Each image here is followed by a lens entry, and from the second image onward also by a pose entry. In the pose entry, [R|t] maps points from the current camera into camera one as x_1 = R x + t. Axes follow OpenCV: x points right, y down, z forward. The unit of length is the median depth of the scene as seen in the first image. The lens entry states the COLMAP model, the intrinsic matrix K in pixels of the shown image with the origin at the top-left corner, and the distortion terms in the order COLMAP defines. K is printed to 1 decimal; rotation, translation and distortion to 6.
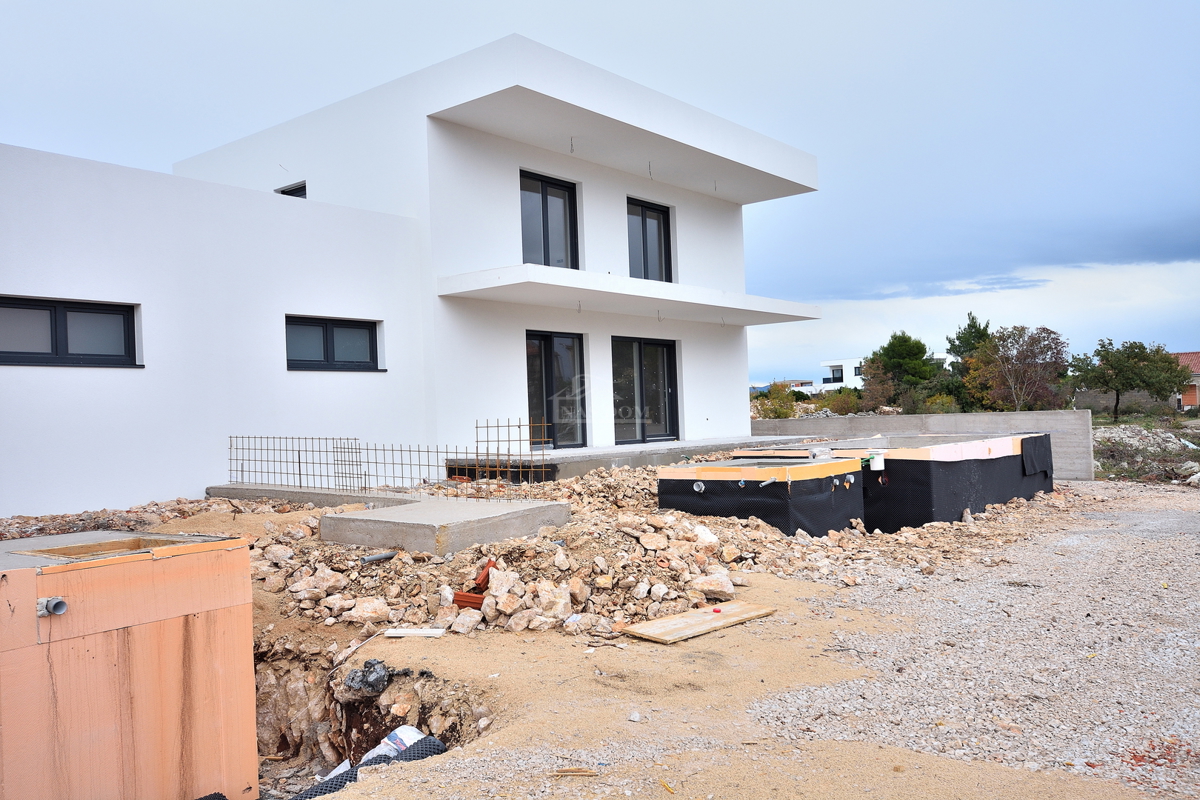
lens RADIAL K [[960.4, 0, 600.0], [0, 960.4, 400.0], [0, 0, 1]] dist [-0.002802, -0.000639]
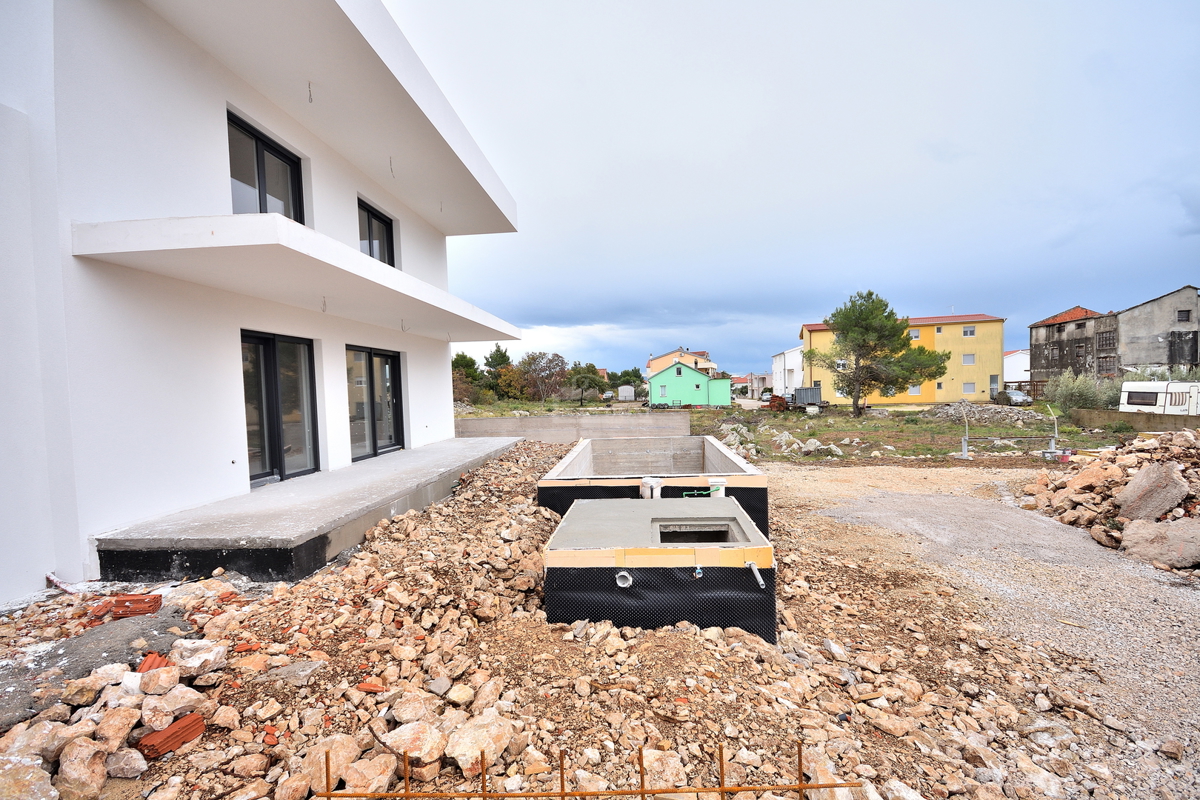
lens RADIAL K [[523.9, 0, 600.0], [0, 523.9, 400.0], [0, 0, 1]] dist [0.022134, -0.018562]
pose [[0.820548, -0.004282, 0.571562, -0.064770], [-0.007472, 0.999806, 0.018218, -0.021718], [-0.571529, -0.019220, 0.820357, 0.405320]]
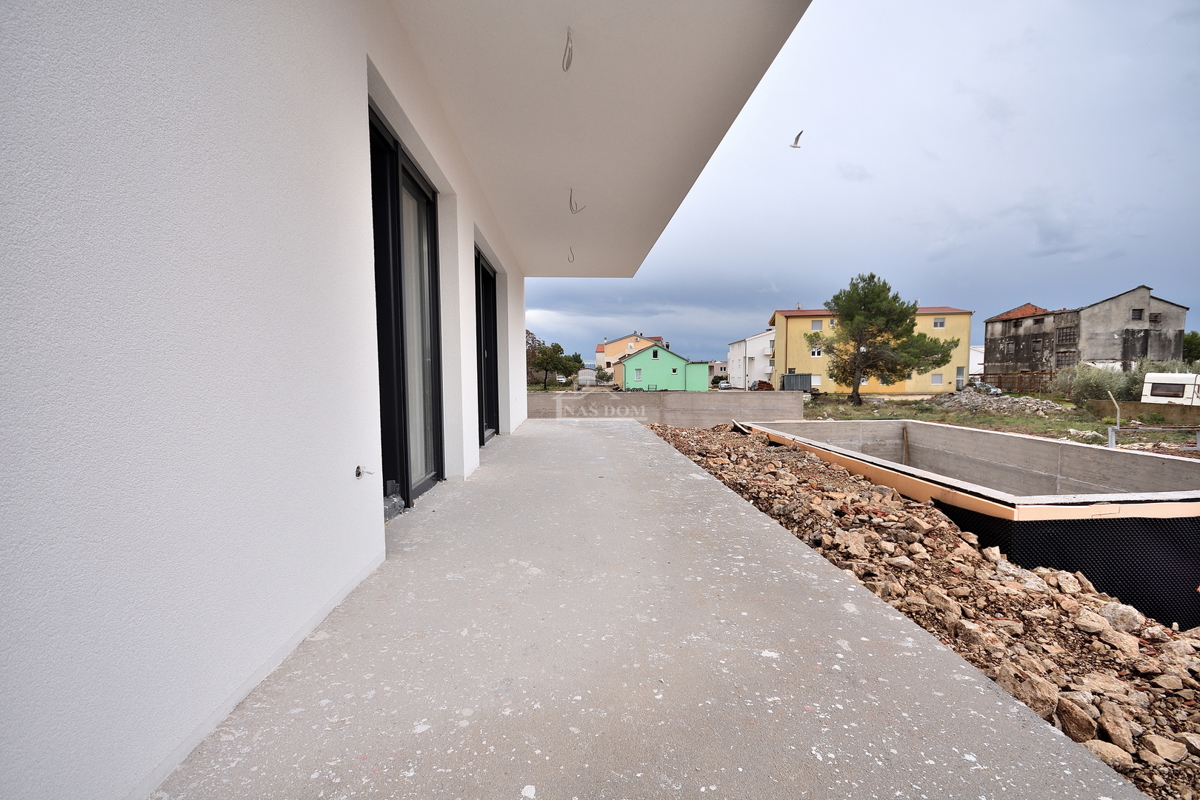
lens RADIAL K [[523.9, 0, 600.0], [0, 523.9, 400.0], [0, 0, 1]] dist [0.022134, -0.018562]
pose [[0.738139, -0.003636, 0.674639, -0.094516], [-0.031787, 0.998687, 0.040161, 0.003330], [-0.673900, -0.051089, 0.737054, 0.674820]]
